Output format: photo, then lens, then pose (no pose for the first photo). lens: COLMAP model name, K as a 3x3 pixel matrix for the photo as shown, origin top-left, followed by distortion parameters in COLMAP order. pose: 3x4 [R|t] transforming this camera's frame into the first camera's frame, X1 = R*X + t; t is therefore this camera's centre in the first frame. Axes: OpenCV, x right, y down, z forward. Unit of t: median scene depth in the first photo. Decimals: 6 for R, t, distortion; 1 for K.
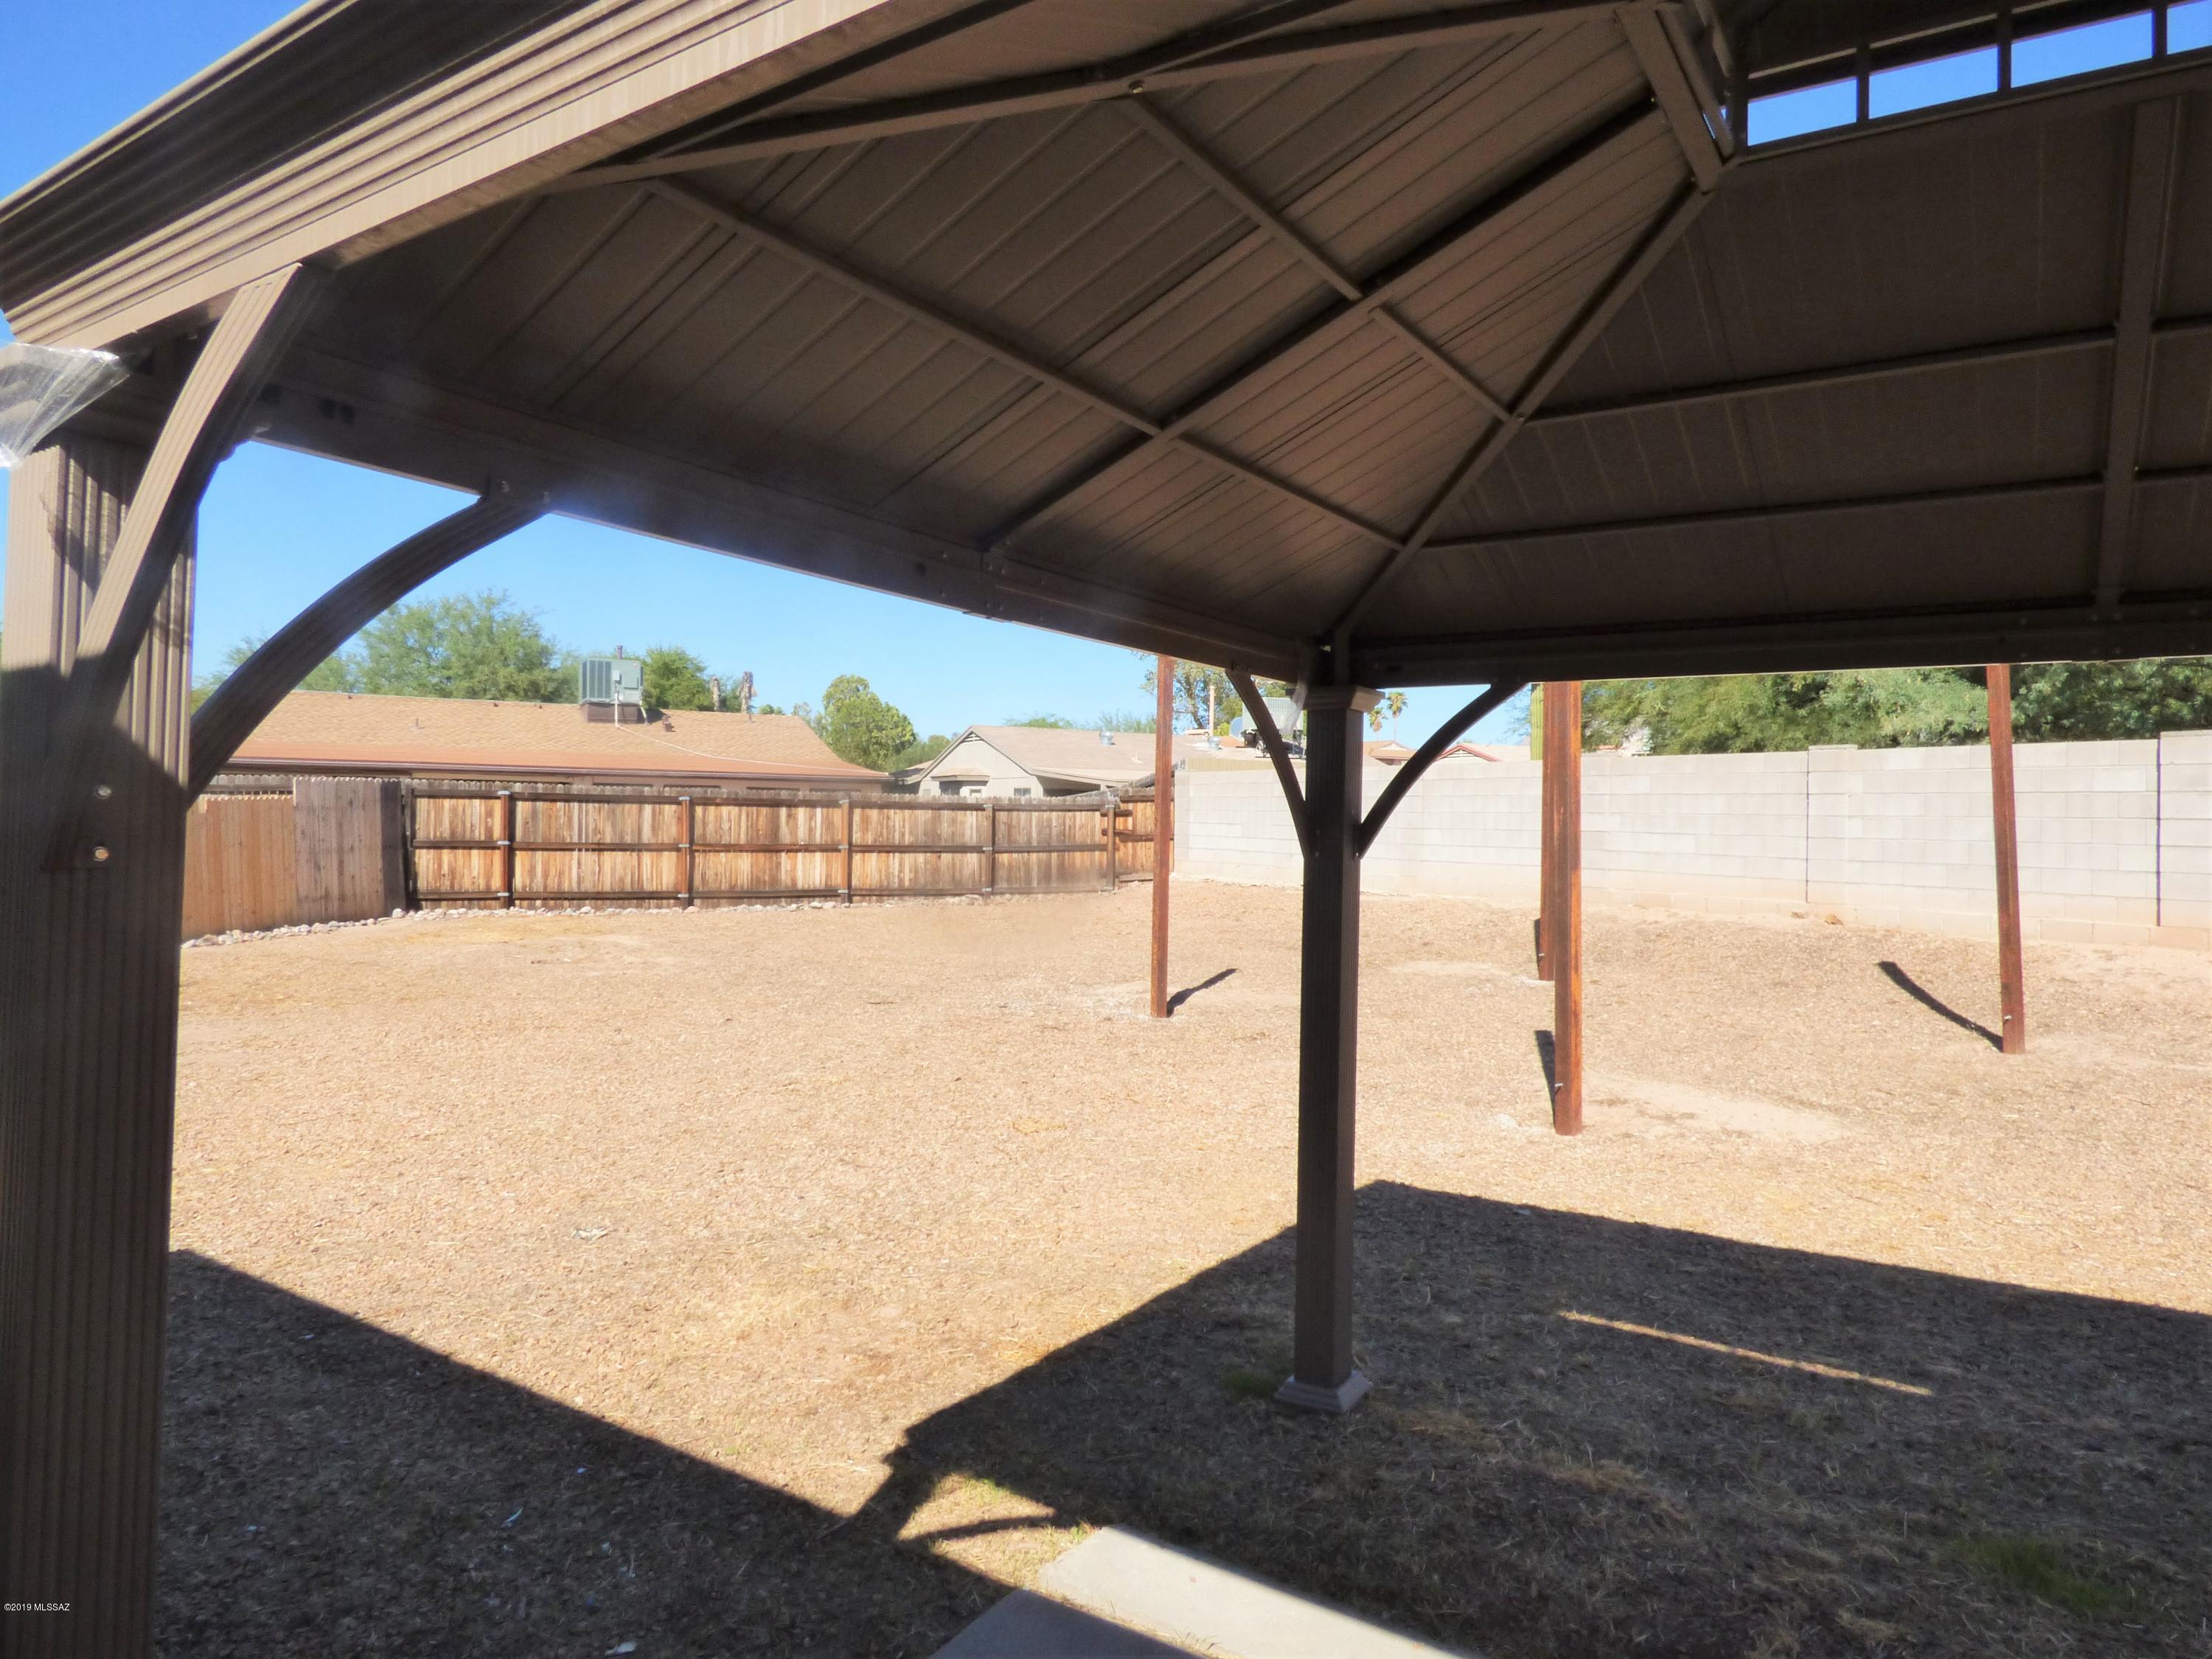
lens RADIAL K [[1326.0, 0, 1116.7], [0, 1326.0, 826.1], [0, 0, 1]] dist [0.009989, -0.000145]
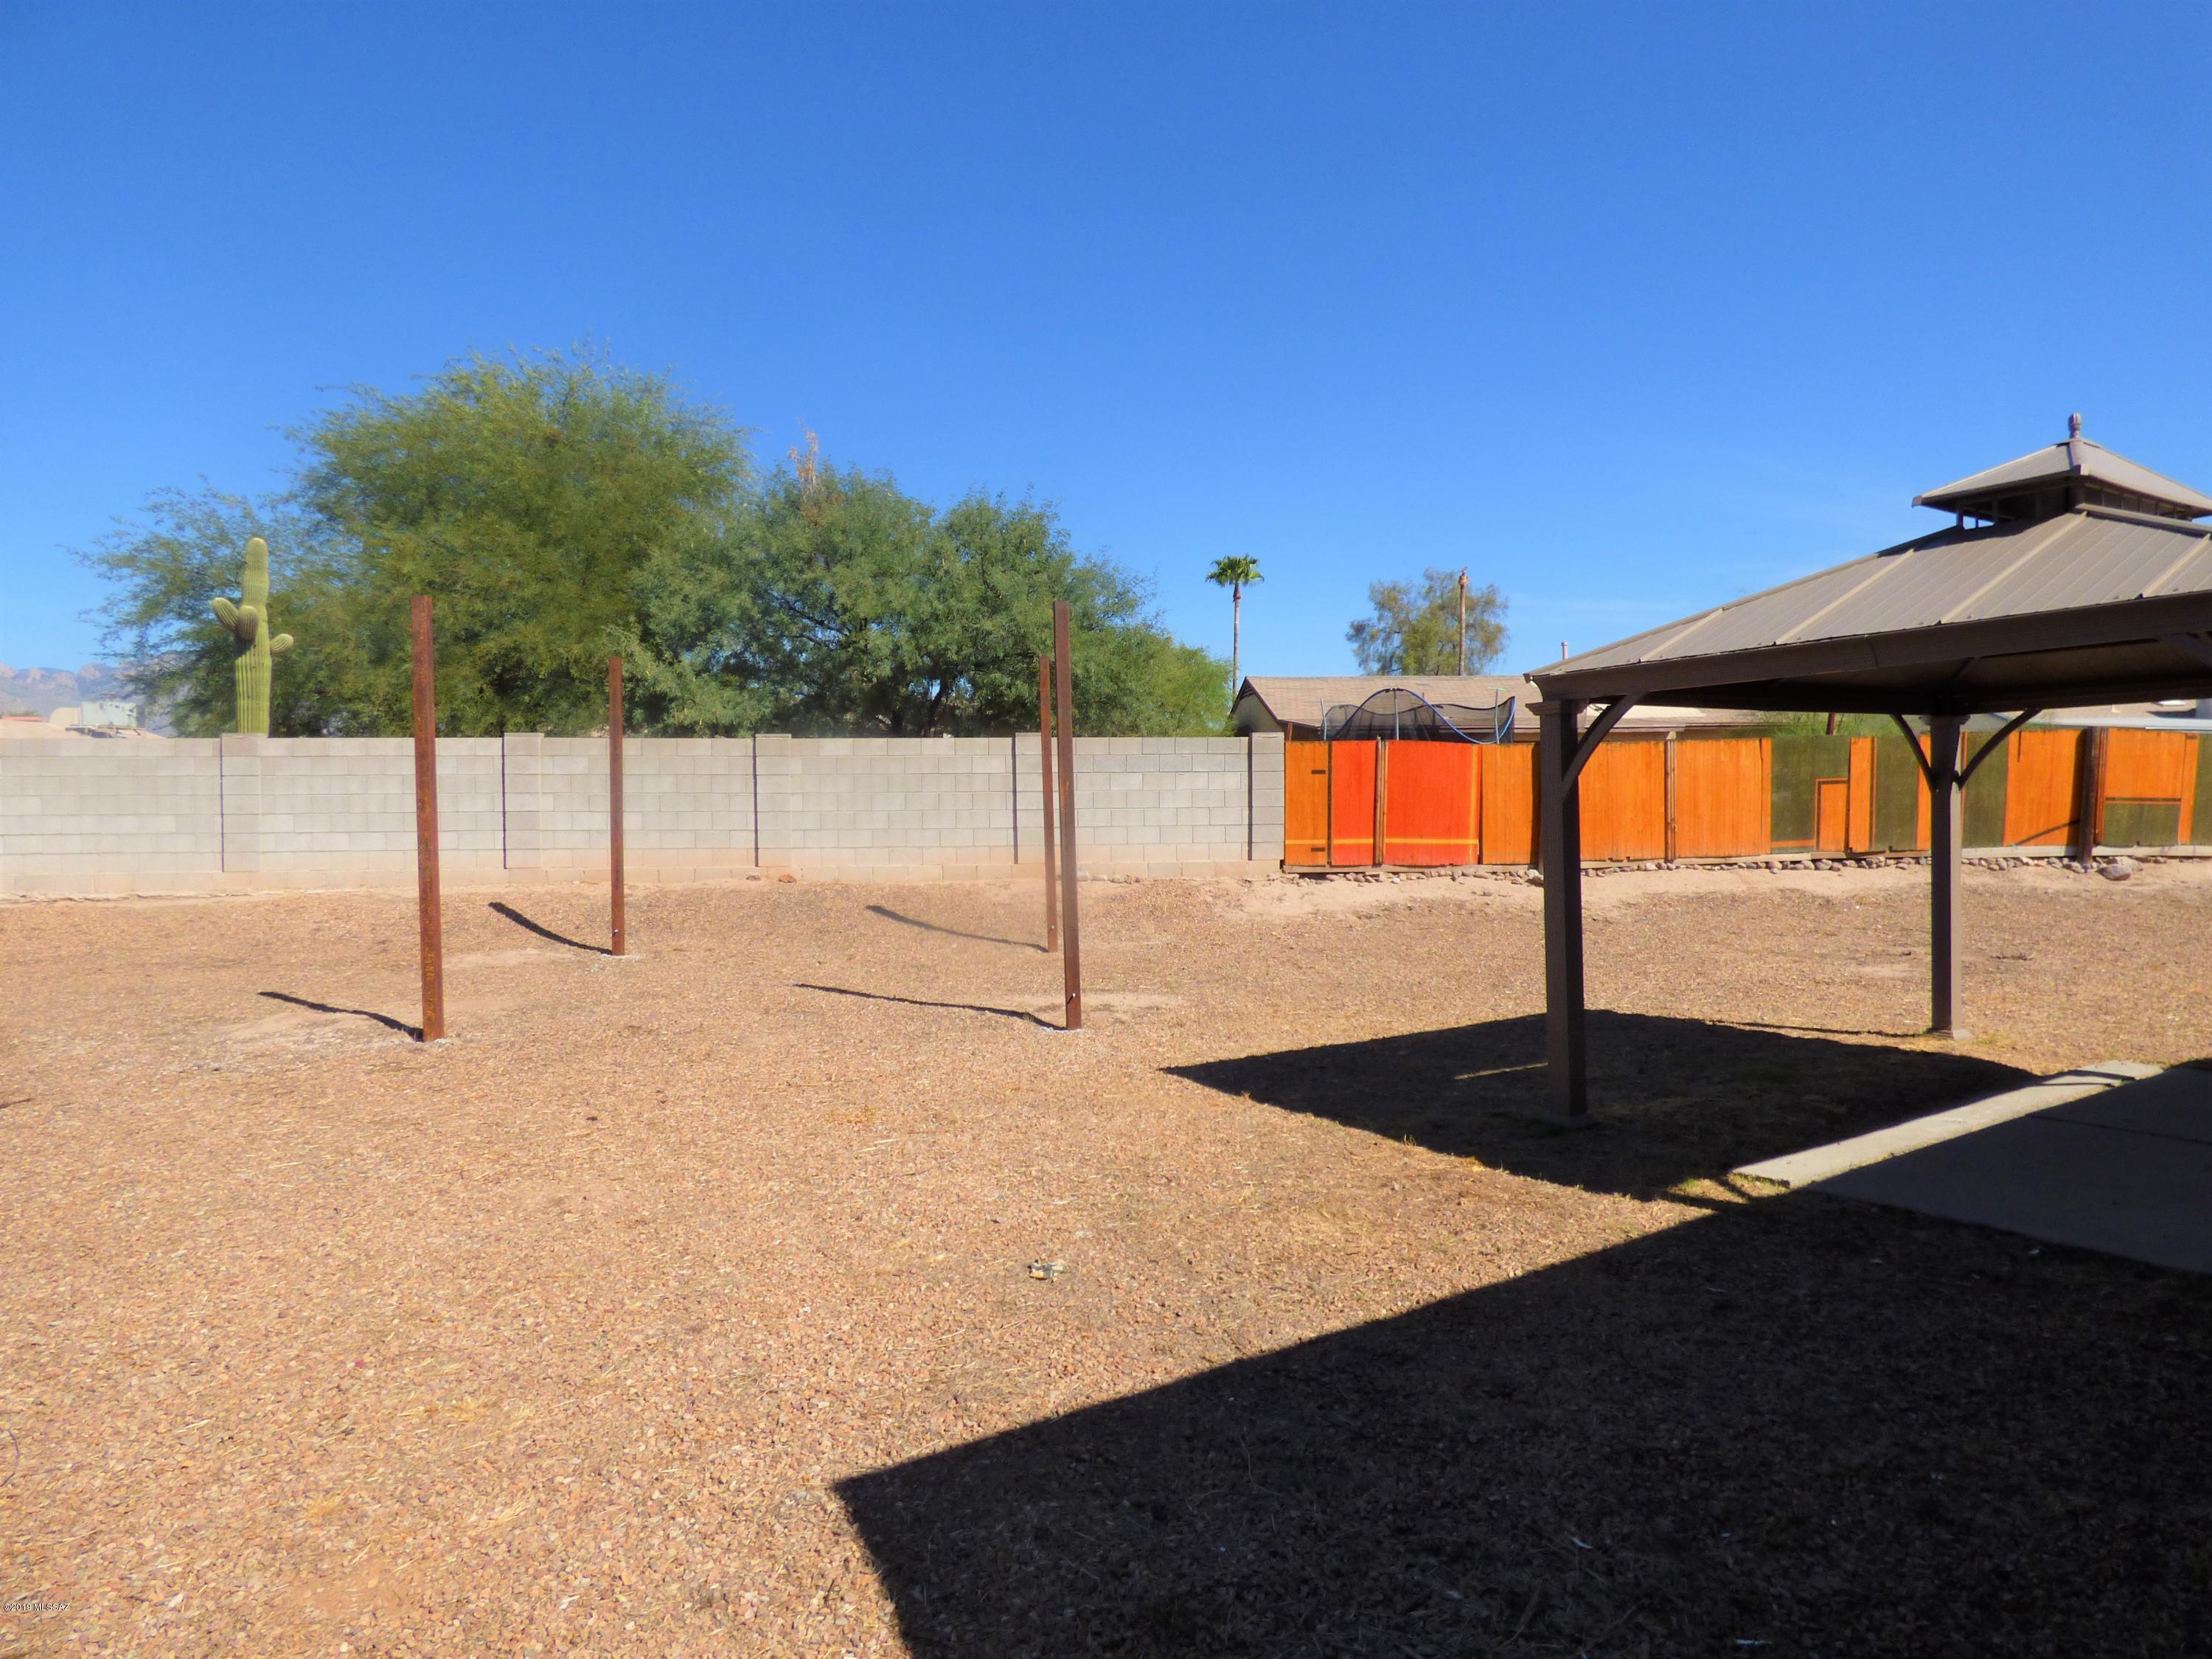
lens RADIAL K [[1326.0, 0, 1116.7], [0, 1326.0, 826.1], [0, 0, 1]] dist [0.009989, -0.000145]
pose [[0.398340, -0.028609, 0.916792, -2.490017], [0.020509, 0.999541, 0.022280, 0.009134], [-0.917008, 0.009927, 0.398744, 1.318075]]
